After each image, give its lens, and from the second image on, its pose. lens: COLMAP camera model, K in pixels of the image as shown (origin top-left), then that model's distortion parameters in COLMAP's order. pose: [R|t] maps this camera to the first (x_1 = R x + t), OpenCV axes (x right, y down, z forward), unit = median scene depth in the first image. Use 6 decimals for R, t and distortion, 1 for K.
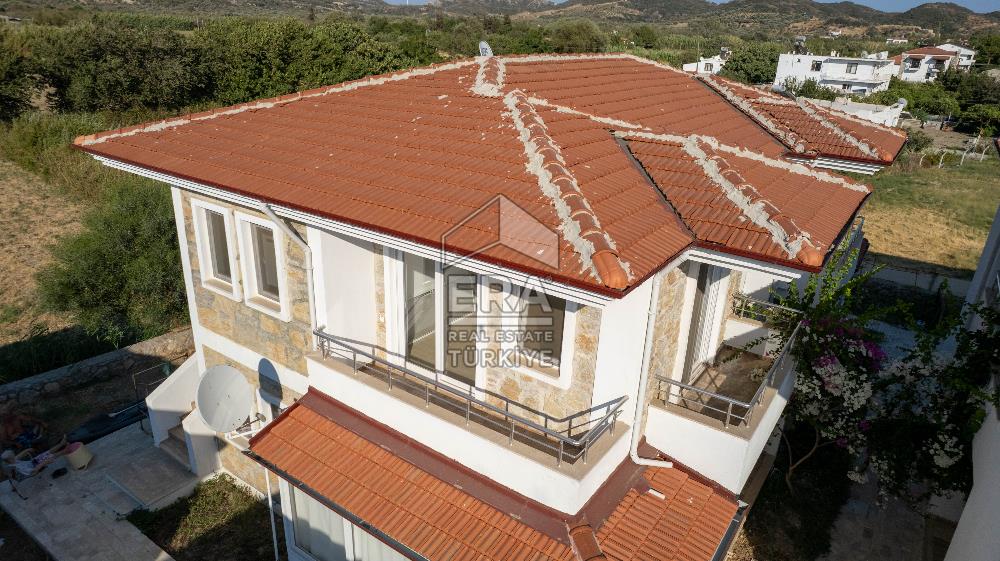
lens RADIAL K [[637.6, 0, 501.9], [0, 637.6, 285.9], [0, 0, 1]] dist [-0.076553, 0.071985]
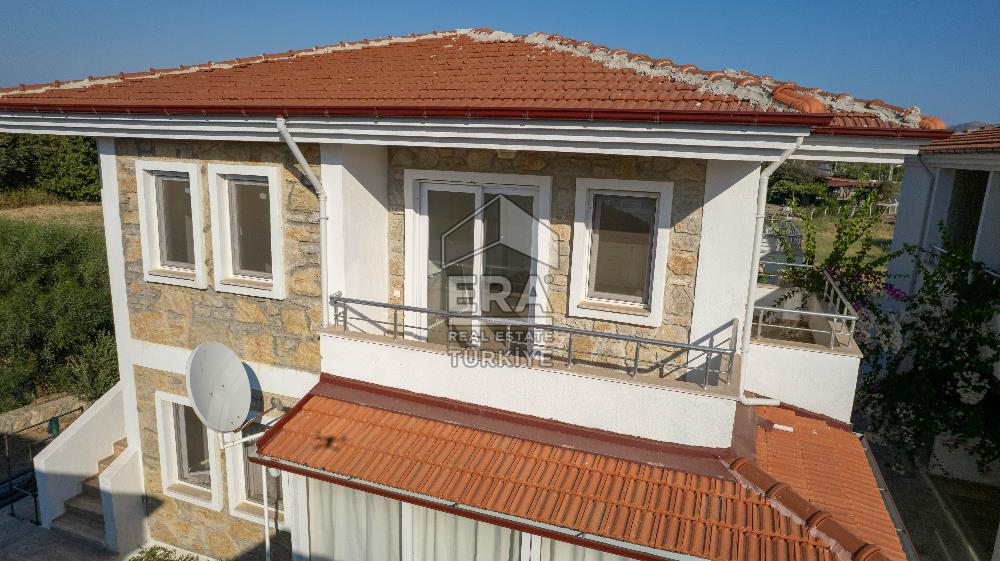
lens RADIAL K [[637.6, 0, 501.9], [0, 637.6, 285.9], [0, 0, 1]] dist [-0.076553, 0.071985]
pose [[0.969129, -0.056894, 0.239899, -0.241297], [0.093886, 0.984863, -0.145706, 0.166852], [-0.227978, 0.163731, 0.959801, 0.164124]]
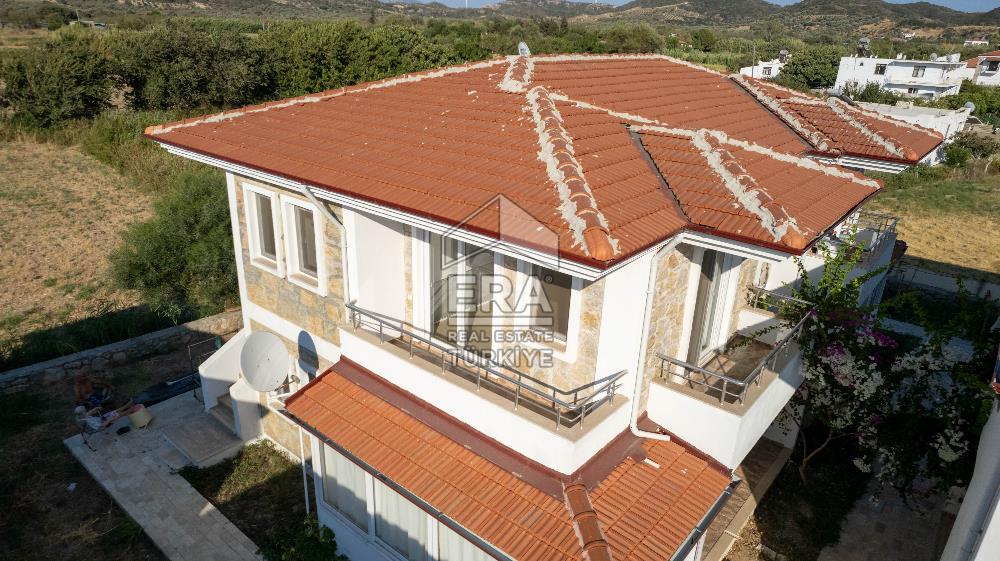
lens RADIAL K [[637.6, 0, 501.9], [0, 637.6, 285.9], [0, 0, 1]] dist [-0.076553, 0.071985]
pose [[0.996369, 0.030076, -0.079645, 0.050370], [-0.030390, 0.999534, -0.002735, 0.029955], [0.079526, 0.005146, 0.996820, -0.064310]]
